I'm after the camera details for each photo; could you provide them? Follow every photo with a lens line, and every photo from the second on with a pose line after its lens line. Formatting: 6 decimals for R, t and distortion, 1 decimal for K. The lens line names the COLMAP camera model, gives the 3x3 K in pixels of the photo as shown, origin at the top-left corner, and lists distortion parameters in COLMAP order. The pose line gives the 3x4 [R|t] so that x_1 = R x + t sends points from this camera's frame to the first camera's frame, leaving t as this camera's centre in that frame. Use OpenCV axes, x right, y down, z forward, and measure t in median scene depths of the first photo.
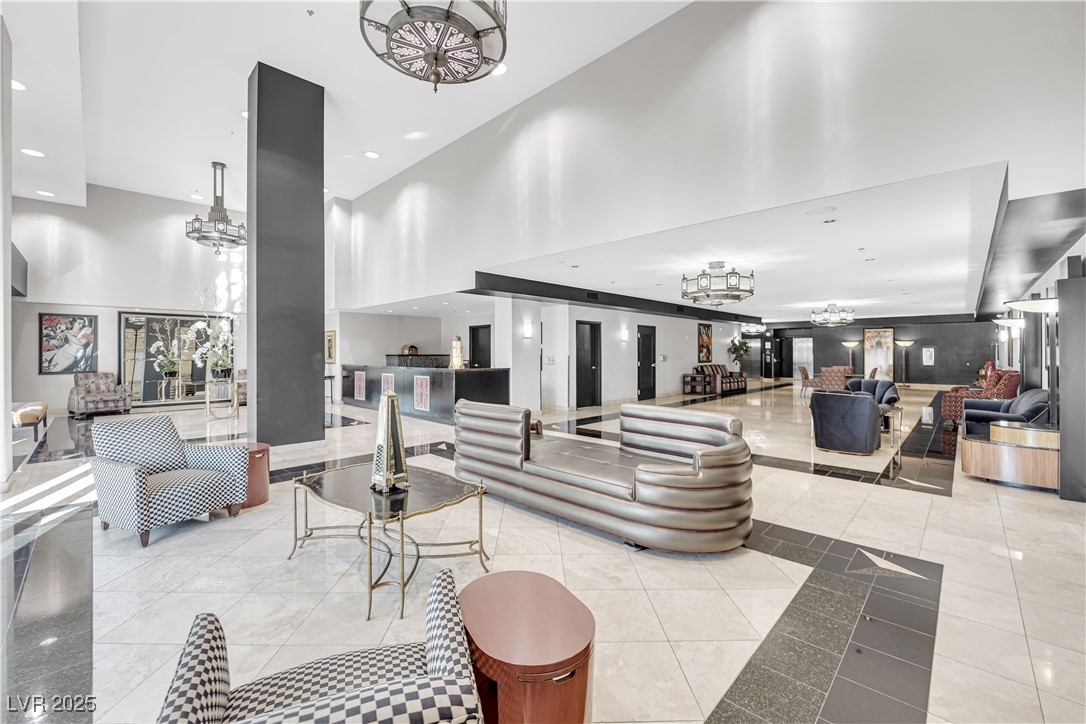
lens RADIAL K [[451.8, 0, 544.1], [0, 451.8, 359.1], [0, 0, 1]] dist [-0.015178, 0.000131]
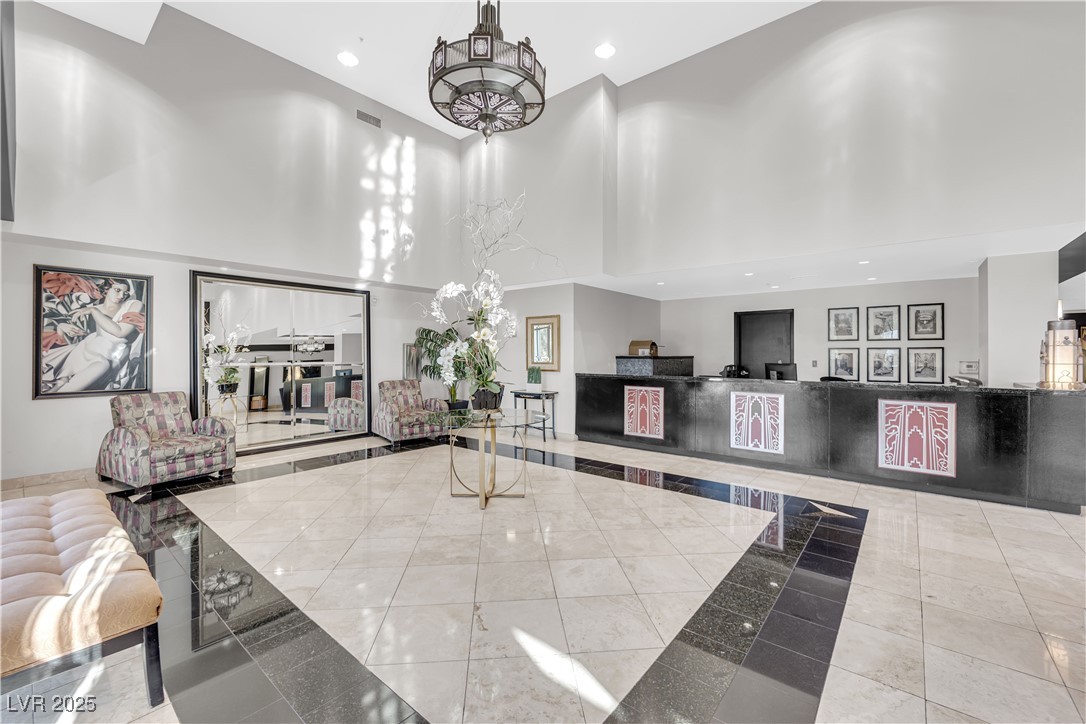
lens RADIAL K [[451.8, 0, 544.1], [0, 451.8, 359.1], [0, 0, 1]] dist [-0.015178, 0.000131]
pose [[0.996715, 0.000493, 0.080992, -0.624490], [-0.000147, 0.999991, -0.004283, -0.004082], [-0.080993, 0.004257, 0.996706, 0.480915]]
